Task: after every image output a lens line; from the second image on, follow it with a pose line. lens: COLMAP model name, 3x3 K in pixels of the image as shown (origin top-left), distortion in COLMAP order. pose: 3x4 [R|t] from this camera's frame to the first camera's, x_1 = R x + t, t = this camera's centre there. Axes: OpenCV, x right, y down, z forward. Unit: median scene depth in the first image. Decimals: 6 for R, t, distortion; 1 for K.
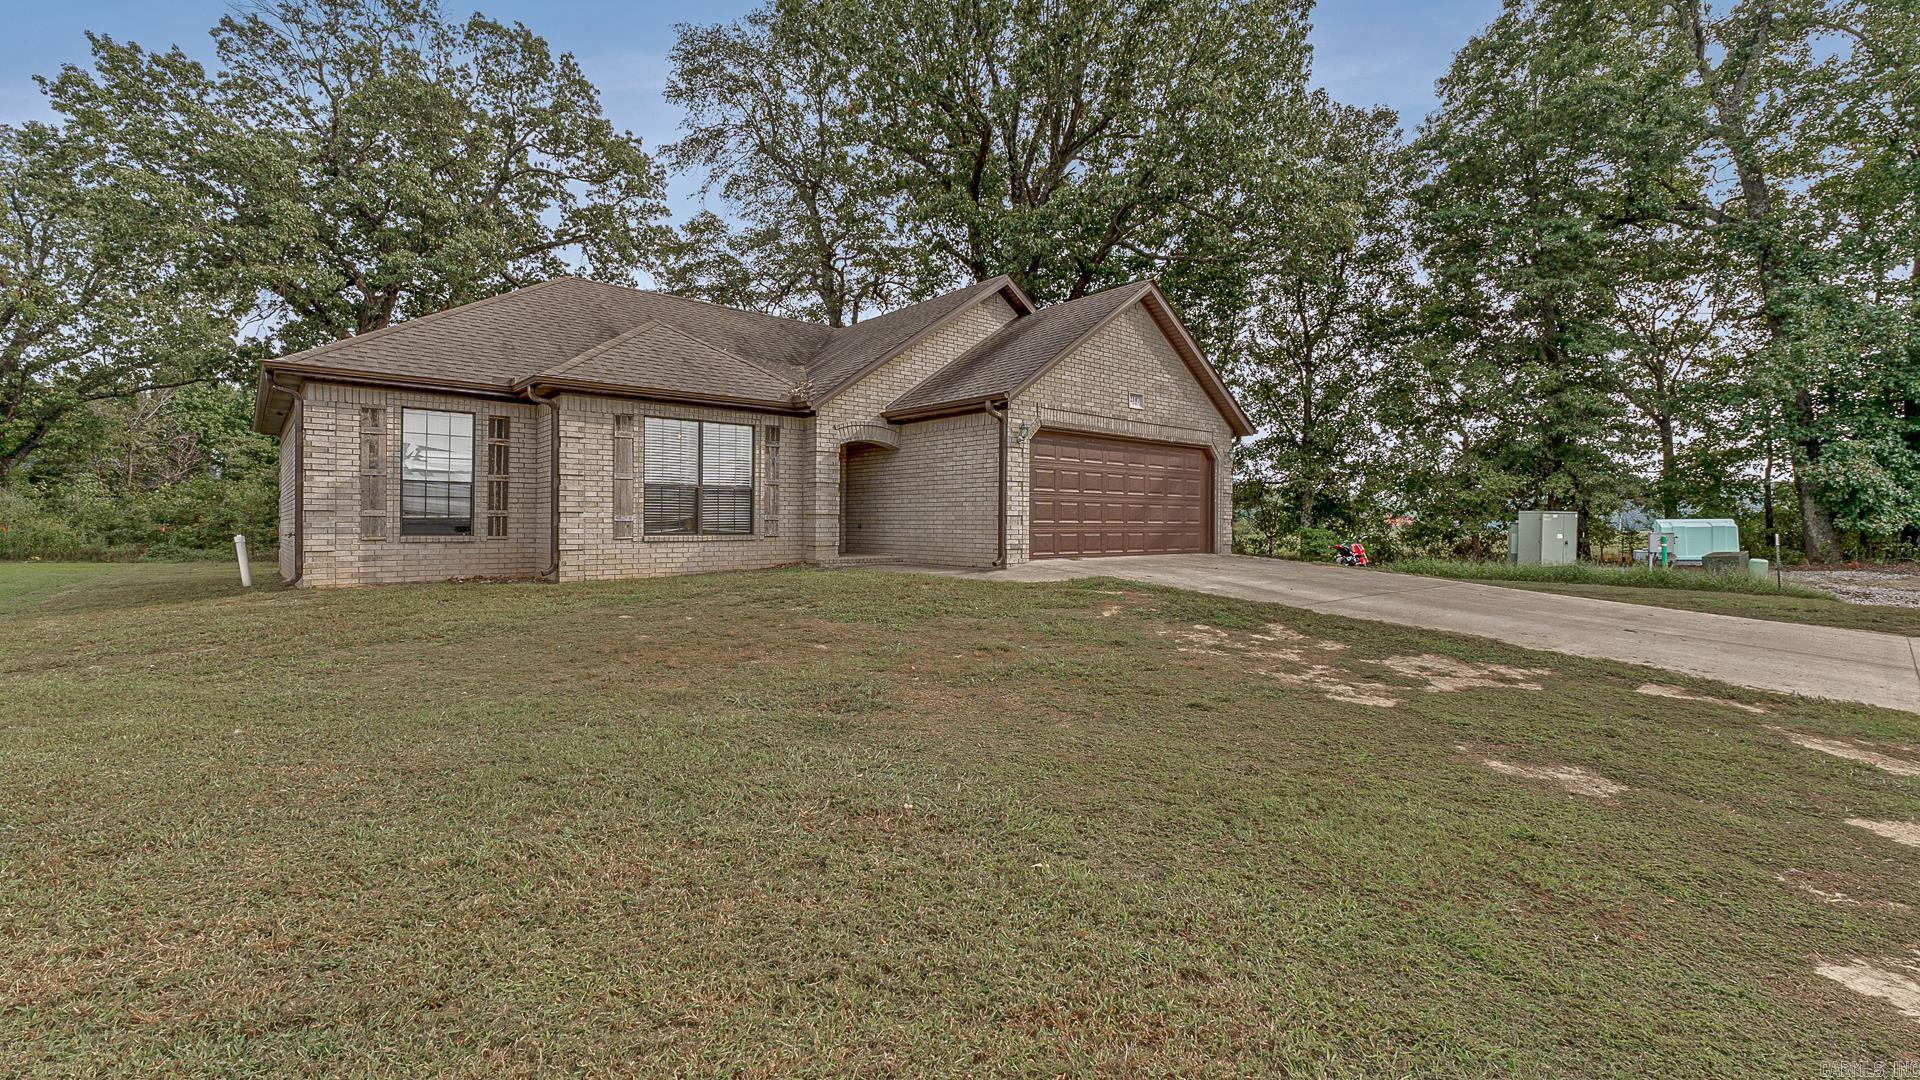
lens RADIAL K [[836.6, 0, 960.1], [0, 836.6, 529.2], [0, 0, 1]] dist [0.003306, 0.000421]
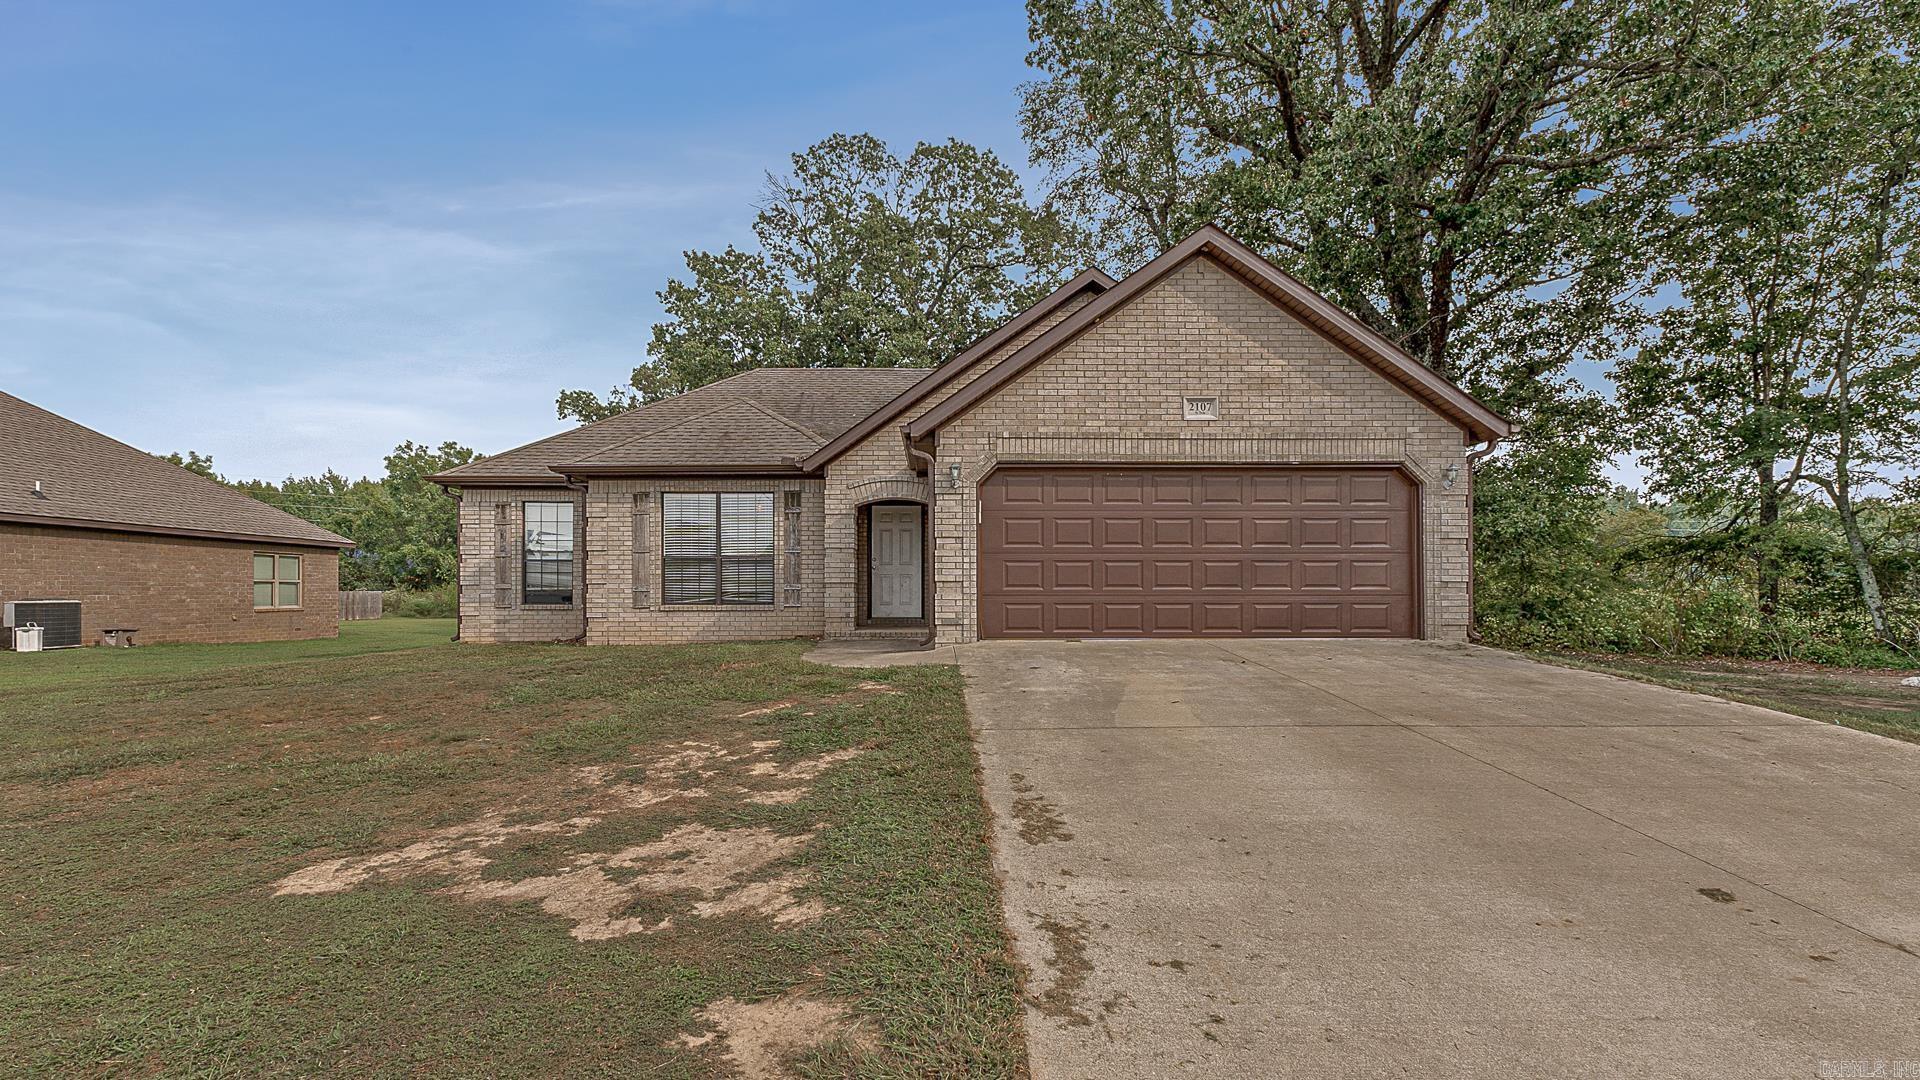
lens RADIAL K [[883.2, 0, 941.2], [0, 883.2, 576.9], [0, 0, 1]] dist [-0.009992, -0.000082]
pose [[0.747653, -0.016535, -0.663884, 0.571479], [-0.000501, 0.999676, -0.025463, 0.000170], [0.664089, 0.019370, 0.747402, 0.364253]]
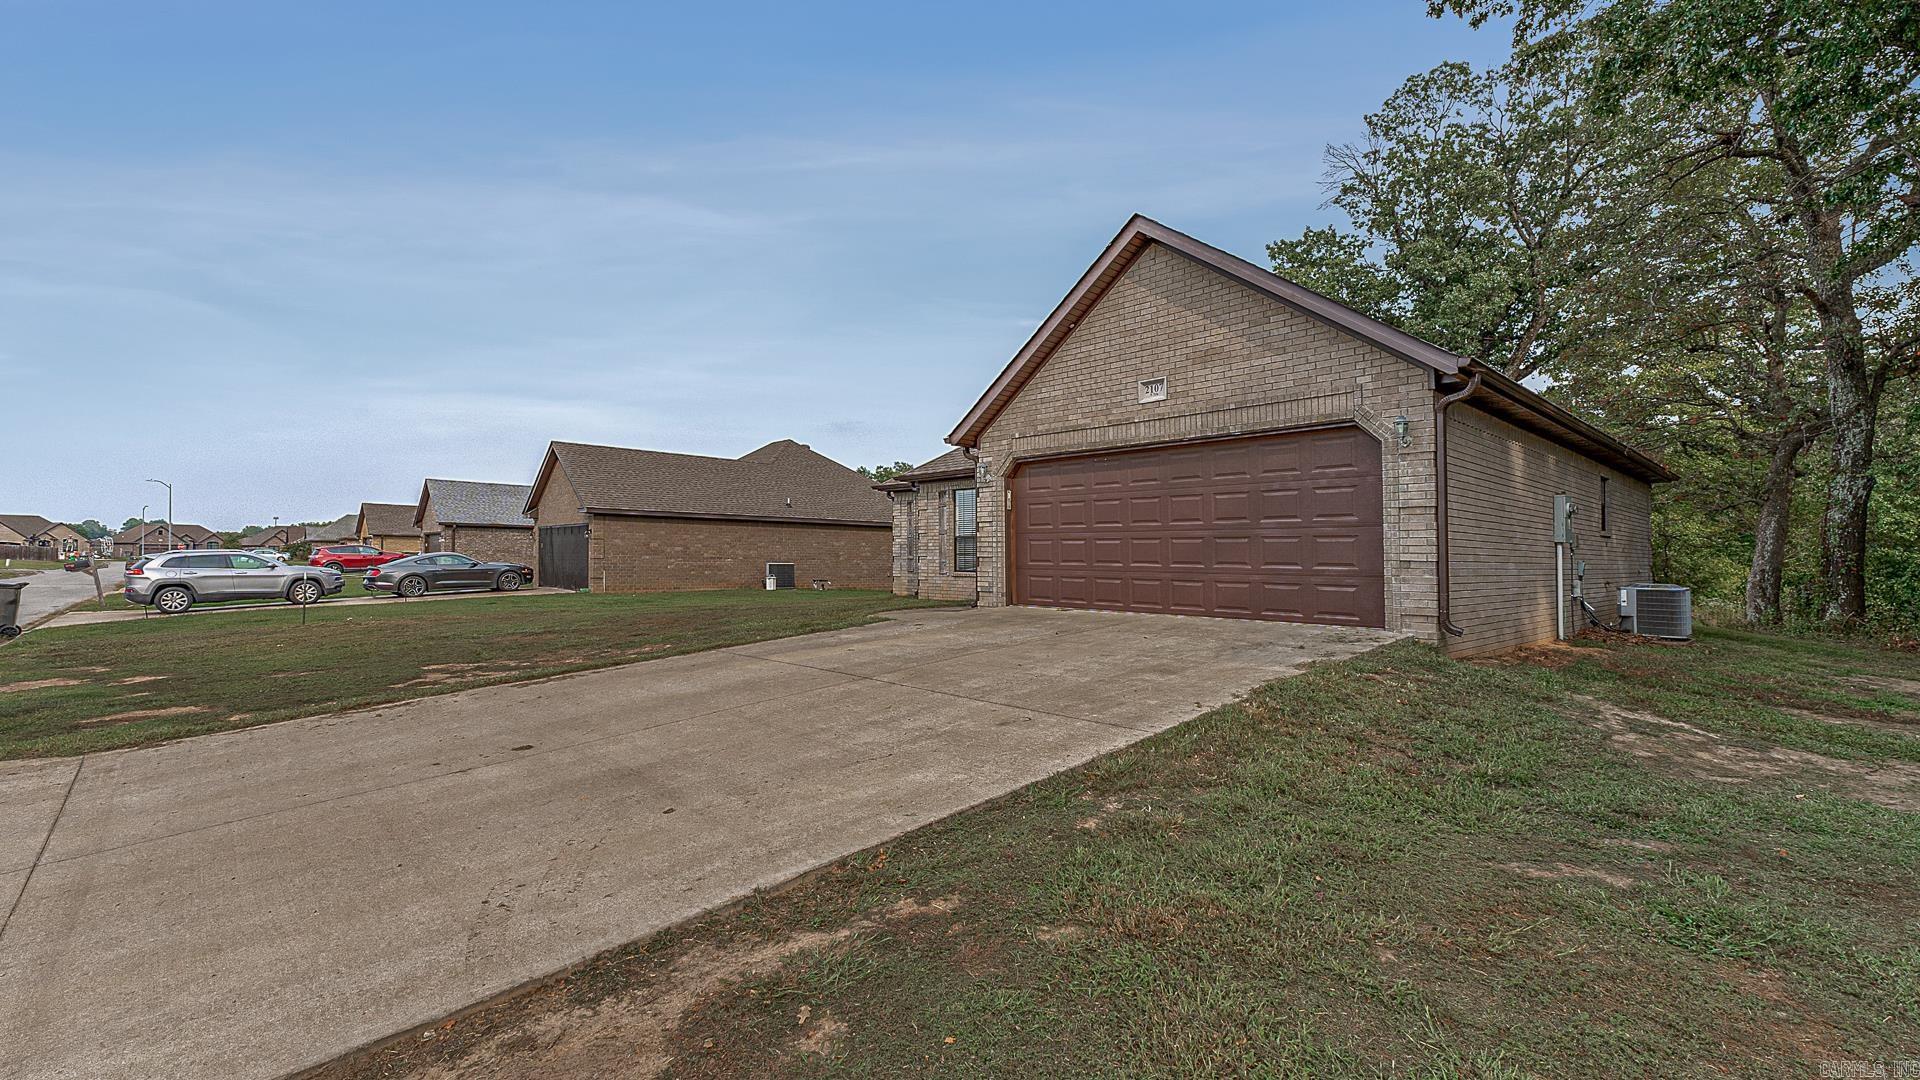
lens RADIAL K [[836.6, 0, 961.9], [0, 836.6, 545.3], [0, 0, 1]] dist [0.003306, 0.000421]
pose [[0.002275, -0.019023, -0.999816, 0.984092], [-0.018138, 0.999654, -0.019061, -0.009932], [0.999833, 0.018178, 0.001929, 0.920721]]
